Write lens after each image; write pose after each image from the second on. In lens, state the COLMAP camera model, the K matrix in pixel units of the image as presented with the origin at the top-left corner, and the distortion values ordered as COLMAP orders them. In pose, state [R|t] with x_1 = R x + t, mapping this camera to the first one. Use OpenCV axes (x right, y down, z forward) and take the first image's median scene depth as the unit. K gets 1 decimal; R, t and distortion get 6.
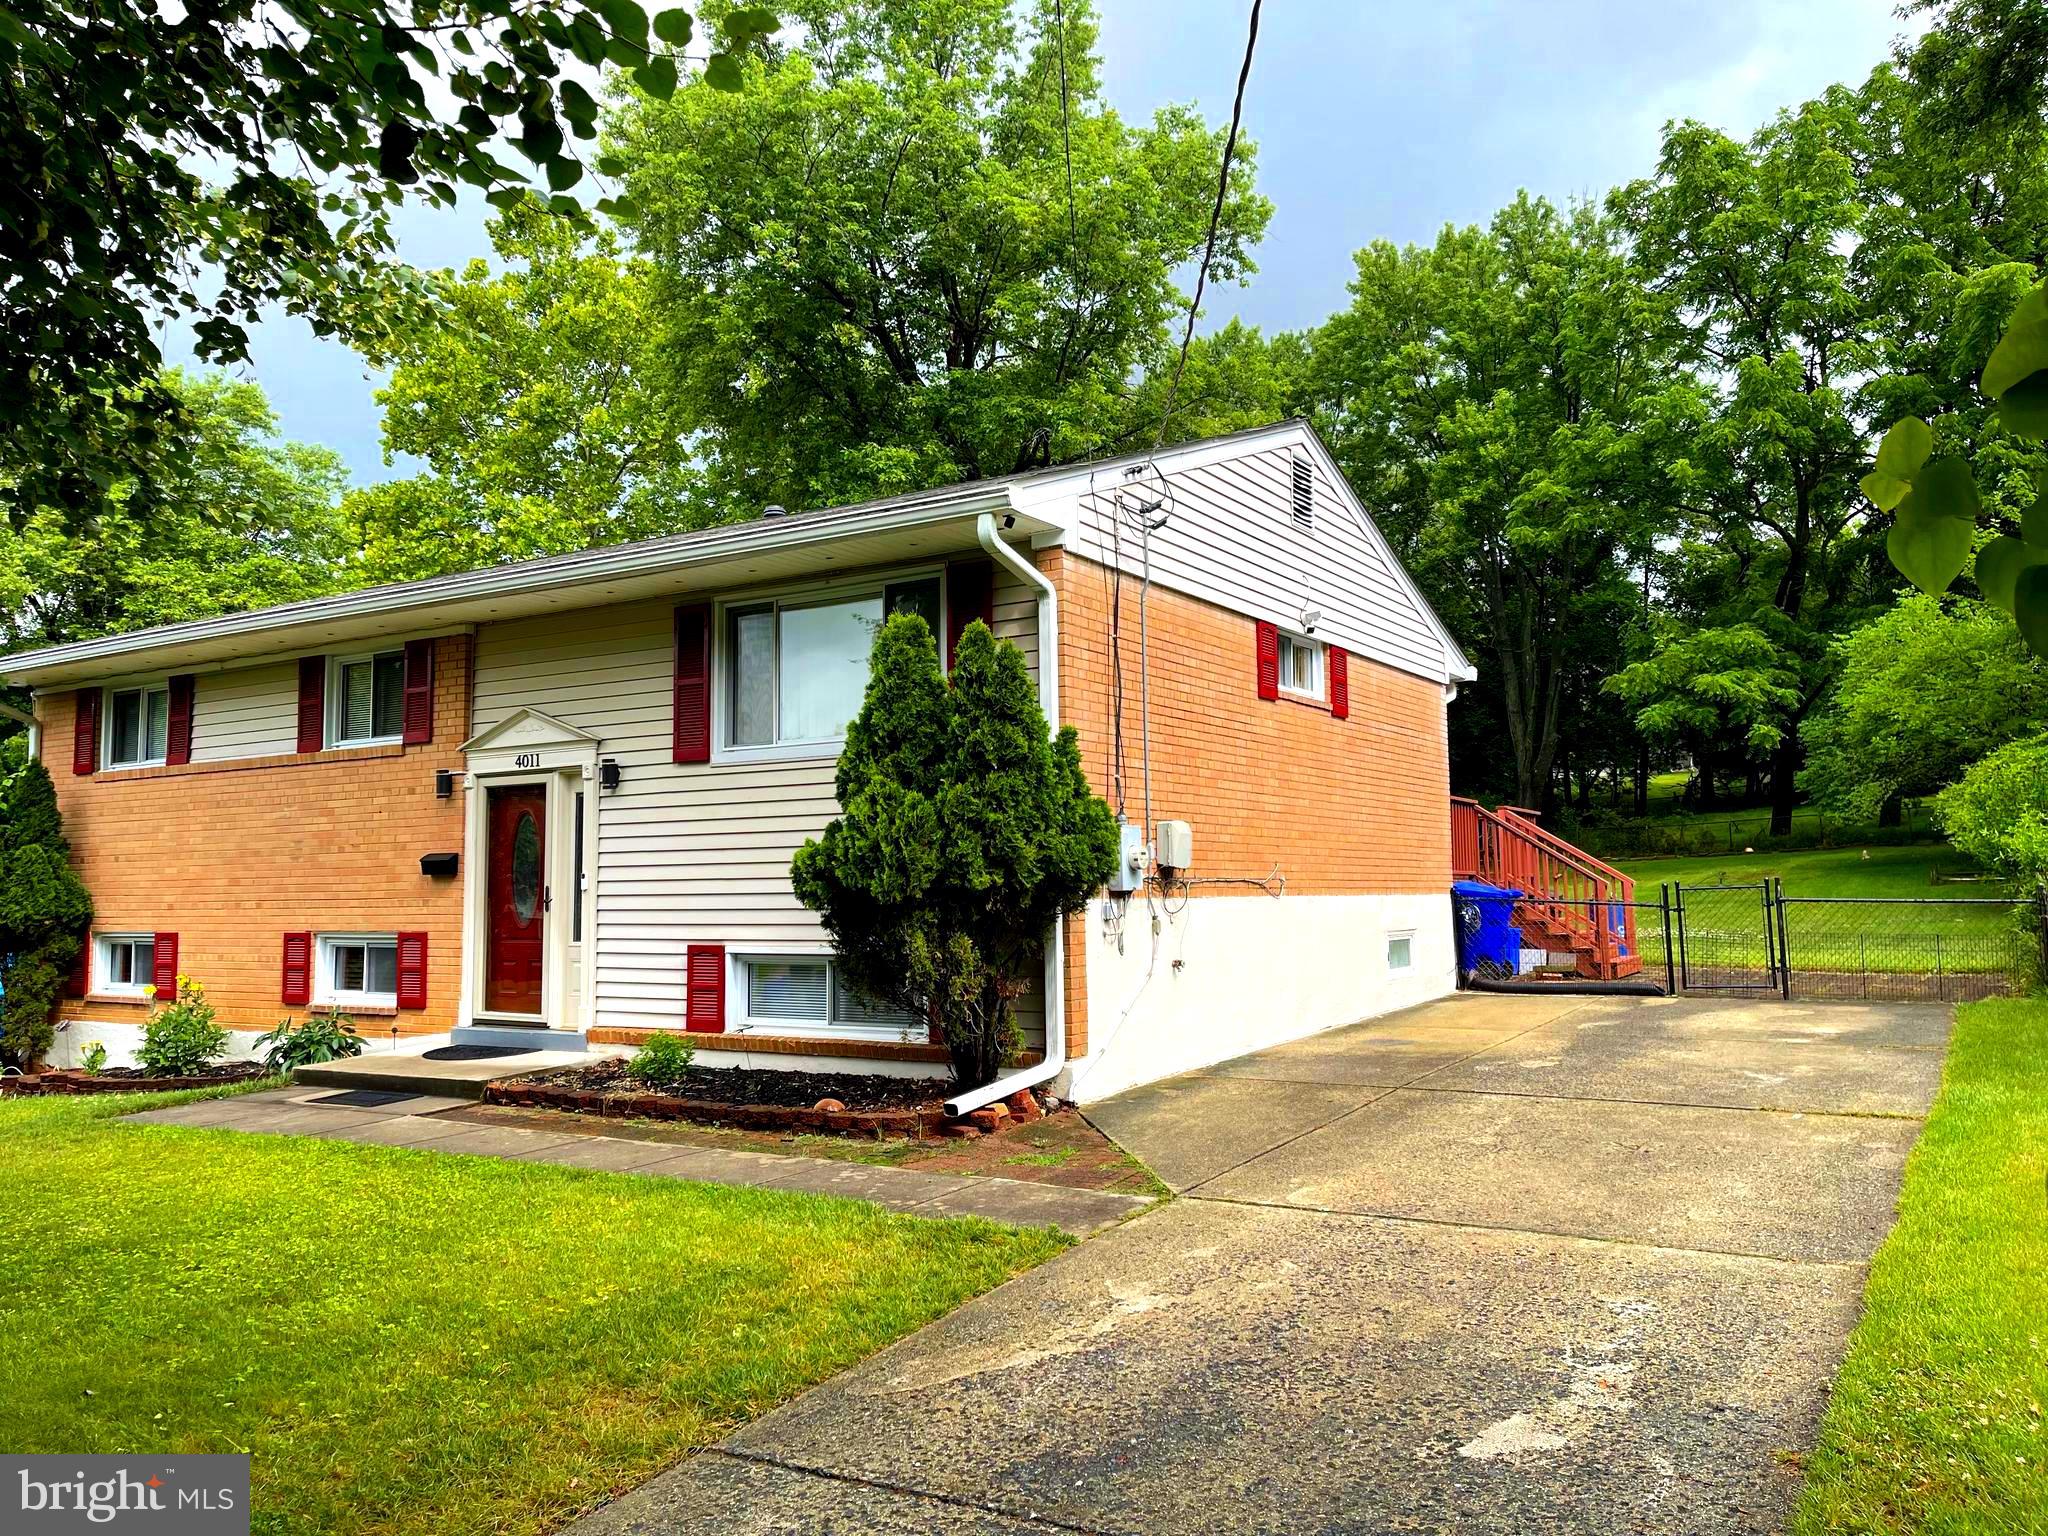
lens RADIAL K [[1532.9, 0, 1023.8], [0, 1532.9, 771.1], [0, 0, 1]] dist [0.077569, -0.014587]
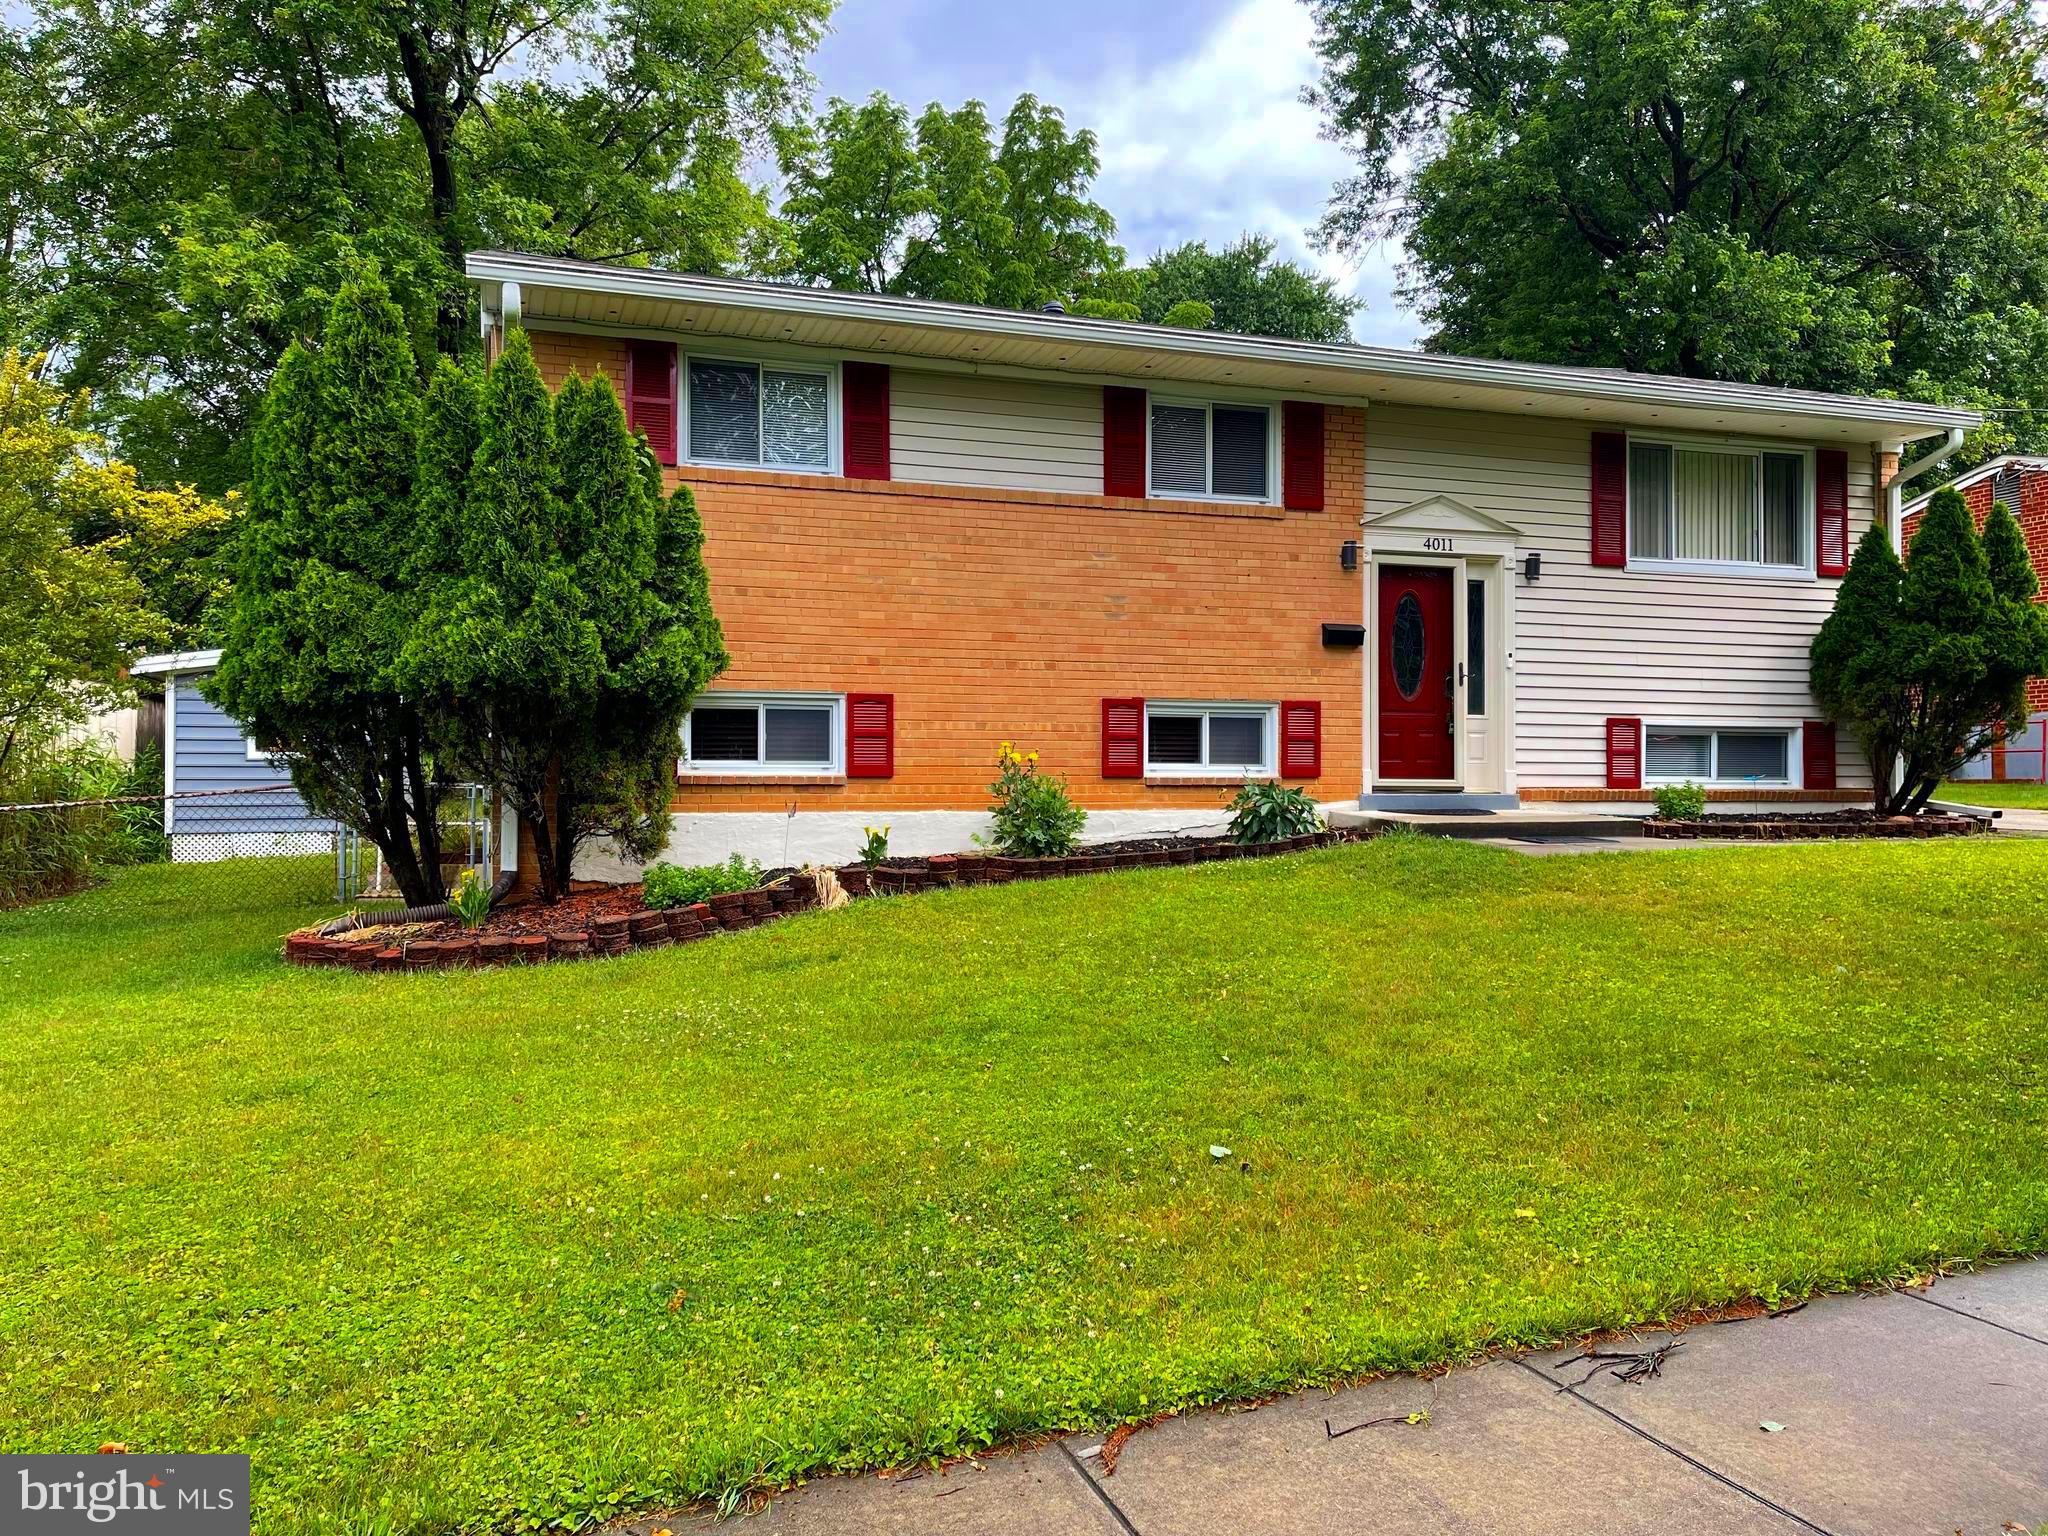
lens RADIAL K [[1532.9, 0, 1025.0], [0, 1532.9, 763.0], [0, 0, 1]] dist [0.077569, -0.014587]
pose [[0.611730, 0.016995, 0.790884, -1.312421], [-0.072263, 0.996790, 0.034474, 0.125260], [-0.787759, -0.078240, 0.610994, 0.553115]]
